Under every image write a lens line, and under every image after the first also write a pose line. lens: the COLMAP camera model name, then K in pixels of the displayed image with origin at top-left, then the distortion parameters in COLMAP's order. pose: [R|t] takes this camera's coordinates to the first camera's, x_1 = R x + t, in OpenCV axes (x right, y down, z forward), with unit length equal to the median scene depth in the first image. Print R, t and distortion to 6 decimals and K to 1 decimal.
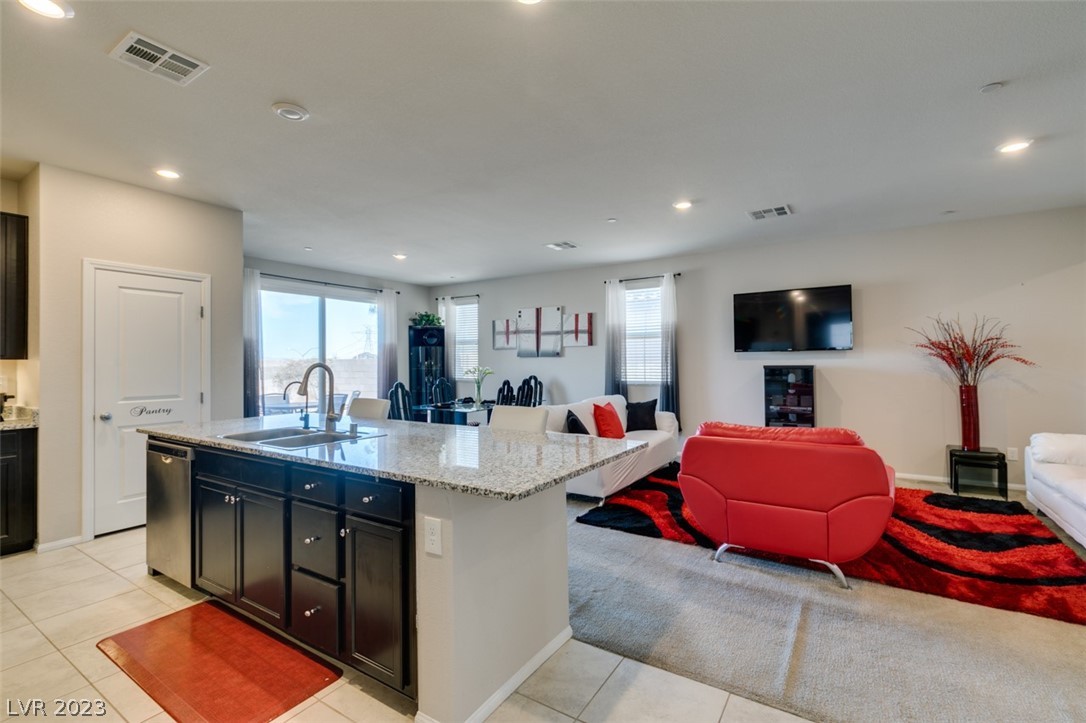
lens RADIAL K [[488.4, 0, 546.5], [0, 488.4, 363.3], [0, 0, 1]] dist [0.004072, -0.001660]
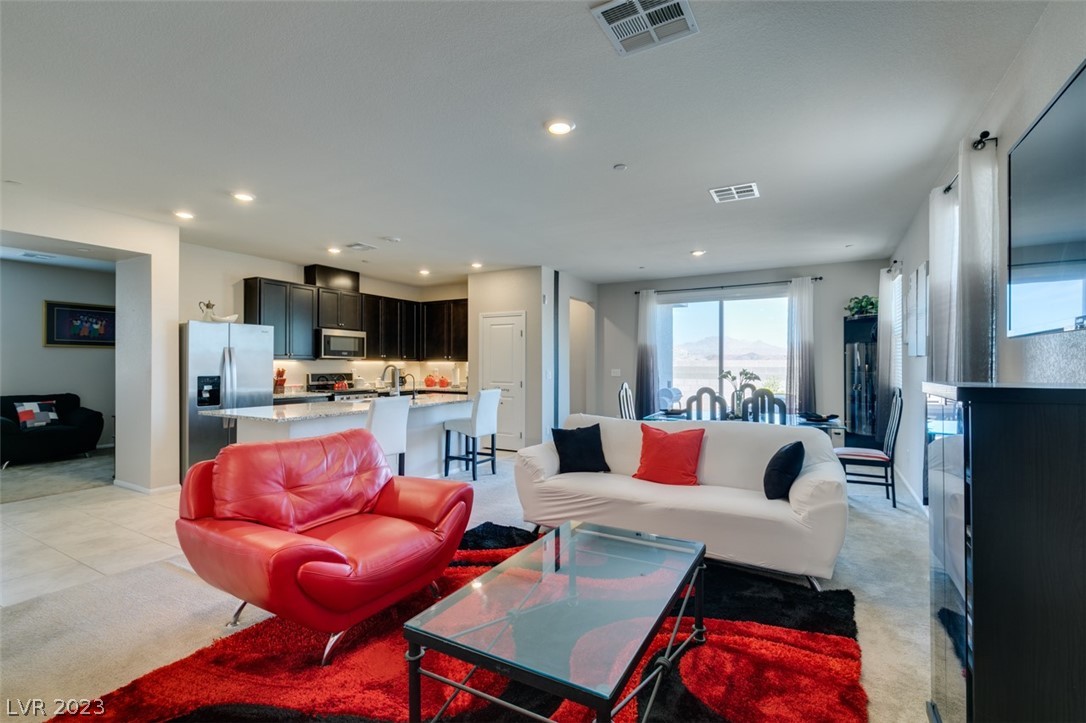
lens RADIAL K [[488.4, 0, 547.6], [0, 488.4, 362.1], [0, 0, 1]] dist [0.004072, -0.001660]
pose [[0.058851, 0.003102, -0.998262, 0.528980], [-0.001338, 0.999995, 0.003028, -0.005852], [0.998266, 0.001157, 0.058854, 0.532944]]
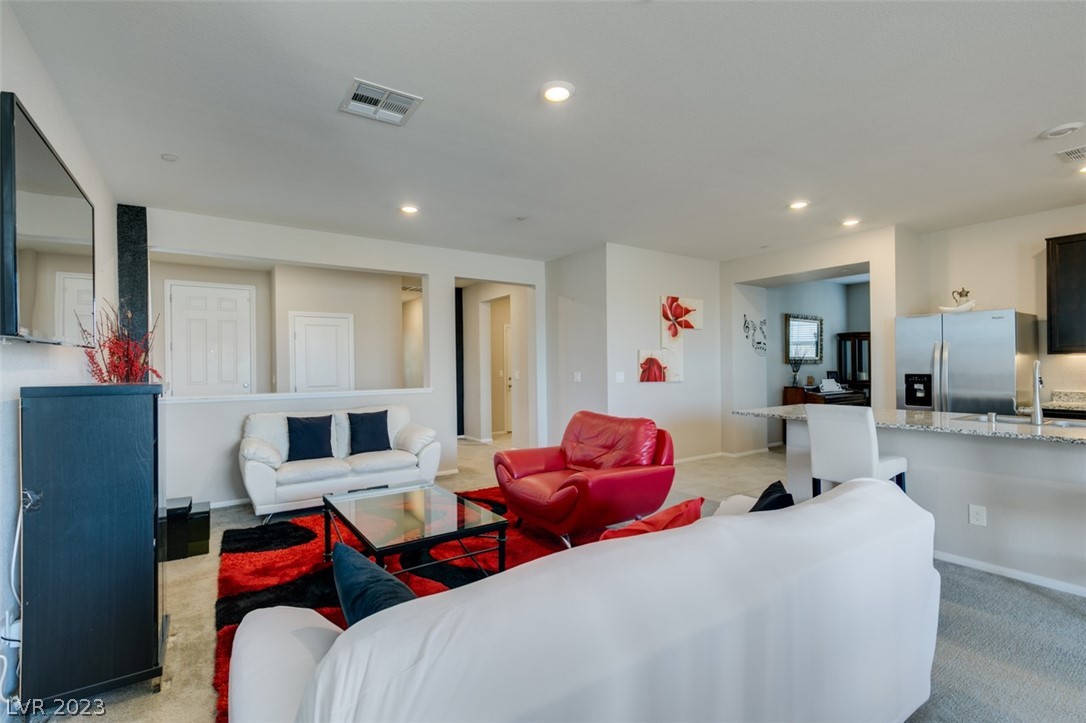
lens RADIAL K [[488.4, 0, 538.9], [0, 488.4, 366.9], [0, 0, 1]] dist [0.004072, -0.001660]
pose [[-0.921802, 0.017666, 0.387259, 0.038029], [0.019121, 0.999817, -0.000096, -0.002418], [-0.387190, 0.007316, -0.921971, 0.869942]]
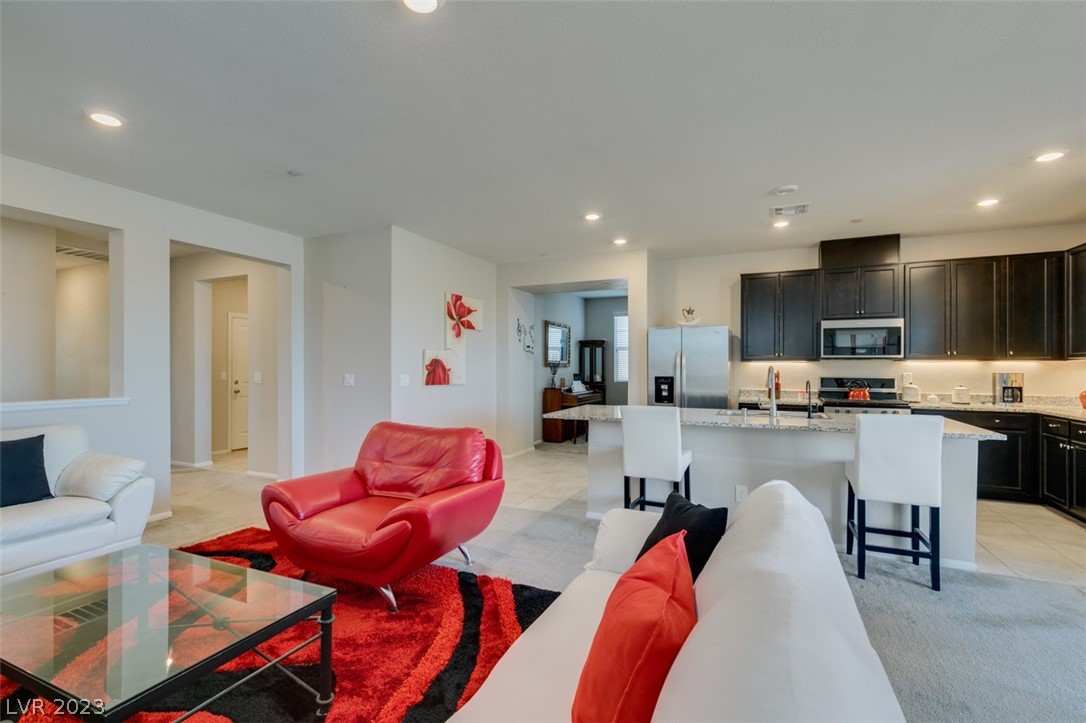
lens RADIAL K [[488.4, 0, 545.3], [0, 488.4, 366.2], [0, 0, 1]] dist [0.004072, -0.001660]
pose [[-0.988936, 0.008663, -0.148091, 0.121930], [0.008427, 0.999962, 0.002223, -0.003060], [0.148104, 0.000950, -0.988971, 0.814289]]
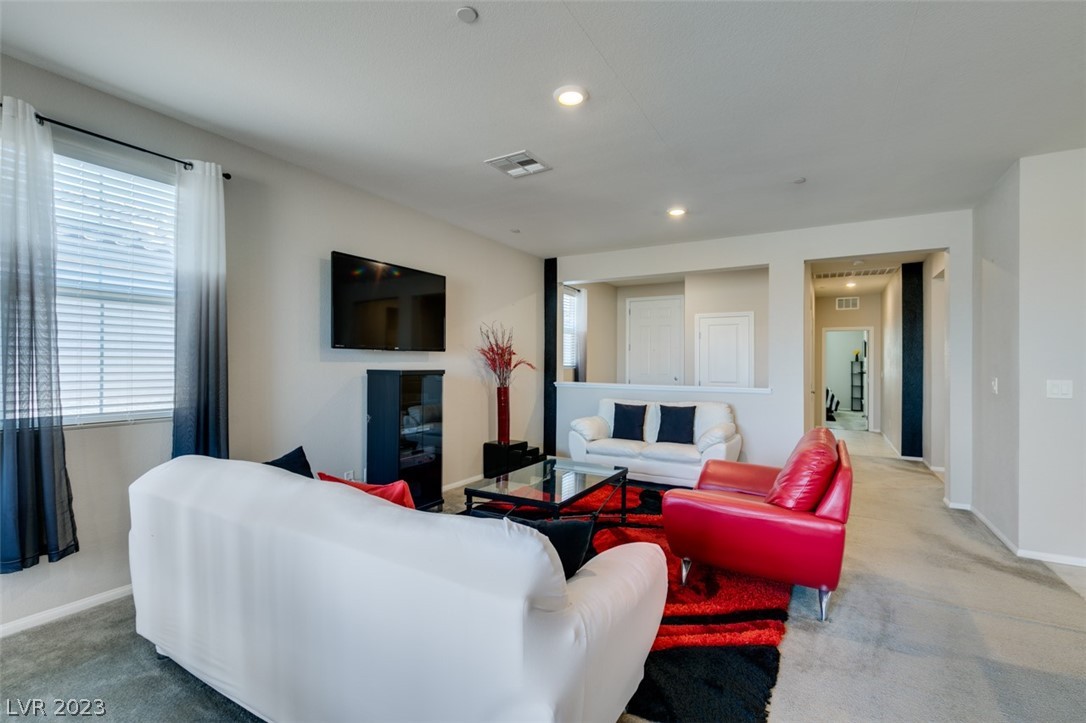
lens RADIAL K [[488.4, 0, 546.2], [0, 488.4, 358.5], [0, 0, 1]] dist [0.004072, -0.001660]
pose [[-0.045742, 0.018388, 0.998784, -0.172866], [-0.005542, 0.999811, -0.018661, -0.000638], [-0.998938, -0.006389, -0.045631, 0.599092]]
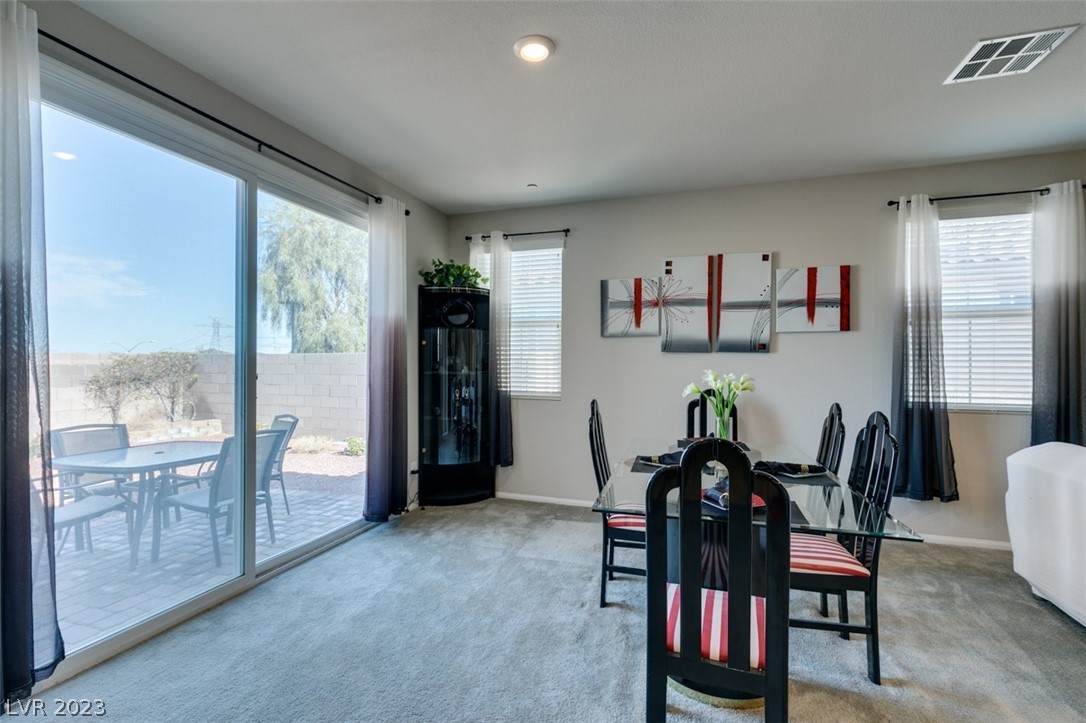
lens RADIAL K [[488.4, 0, 539.8], [0, 488.4, 363.8], [0, 0, 1]] dist [0.004072, -0.001660]
pose [[0.971458, 0.011527, 0.236932, -0.309879], [-0.011413, 0.999933, -0.001850, 0.001777], [-0.236937, -0.000907, 0.971524, 0.548688]]
